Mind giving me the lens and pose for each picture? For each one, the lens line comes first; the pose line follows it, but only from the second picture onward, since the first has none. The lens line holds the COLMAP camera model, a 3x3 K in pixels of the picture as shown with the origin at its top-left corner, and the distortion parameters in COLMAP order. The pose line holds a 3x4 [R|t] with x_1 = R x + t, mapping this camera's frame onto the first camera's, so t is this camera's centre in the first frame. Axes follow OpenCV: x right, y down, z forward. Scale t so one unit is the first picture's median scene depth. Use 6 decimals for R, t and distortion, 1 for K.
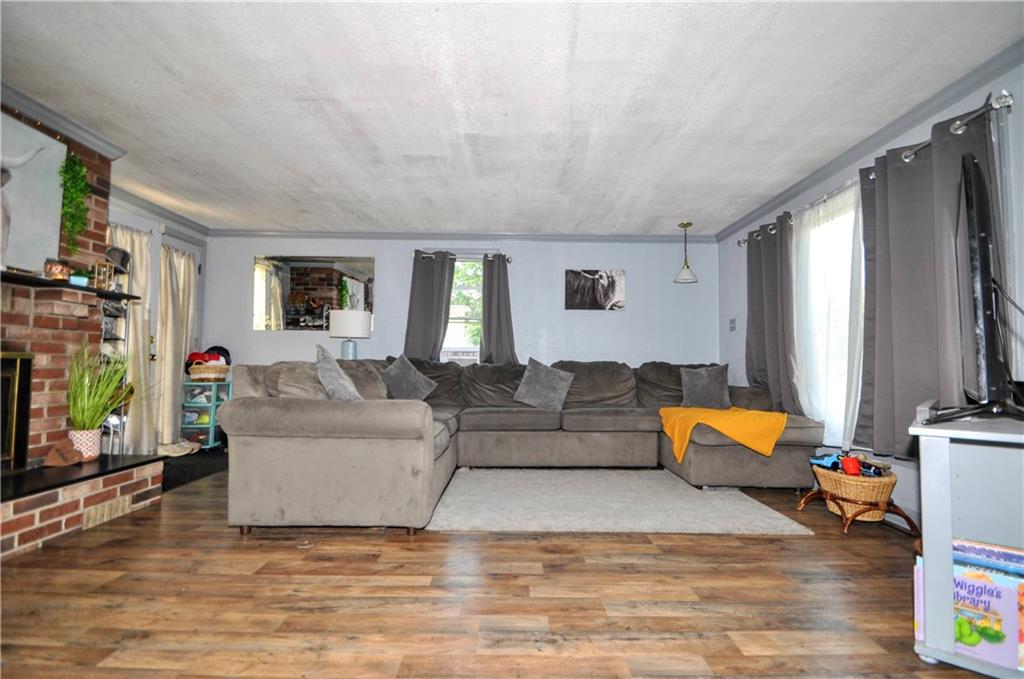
lens RADIAL K [[452.1, 0, 515.5], [0, 452.1, 347.1], [0, 0, 1]] dist [-0.001246, -0.009261]
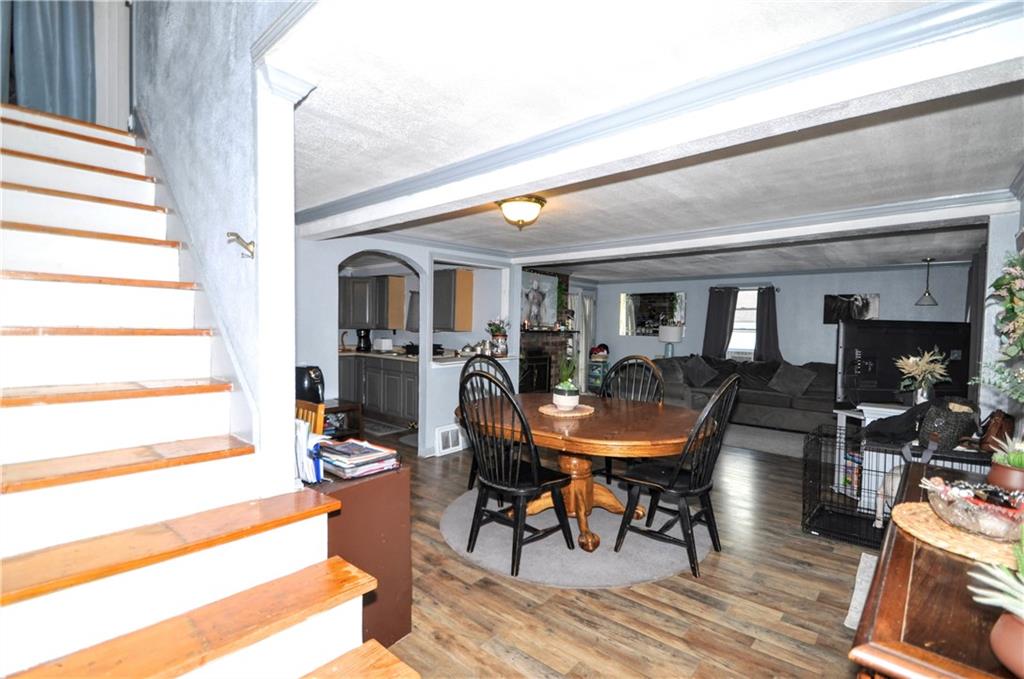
lens RADIAL K [[482.0, 0, 506.3], [0, 482.0, 347.4], [0, 0, 1]] dist [-0.004606, -0.001387]
pose [[0.734956, 0.037714, -0.677065, 0.728175], [0.013604, 0.997431, 0.070326, -0.237688], [0.677978, -0.060898, 0.732555, -1.337653]]
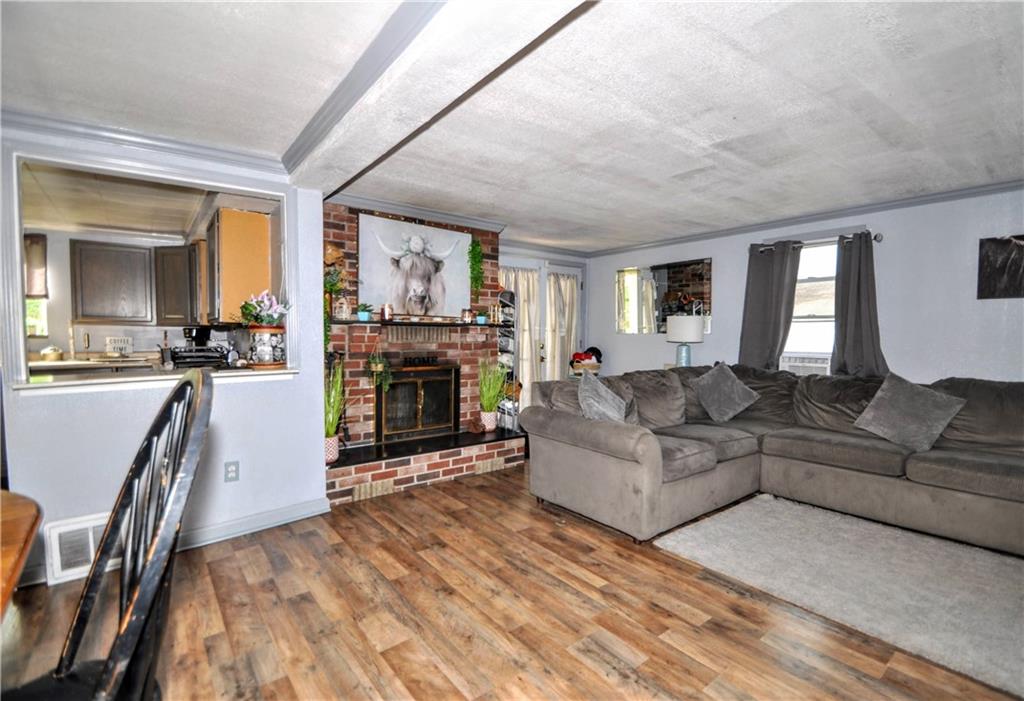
lens RADIAL K [[474.3, 0, 526.7], [0, 474.3, 357.1], [0, 0, 1]] dist [0.003011, -0.014189]
pose [[0.618754, 0.033711, -0.784861, 0.456621], [0.030923, 0.997259, 0.067212, -0.120920], [0.784976, -0.065858, 0.616016, 0.079125]]
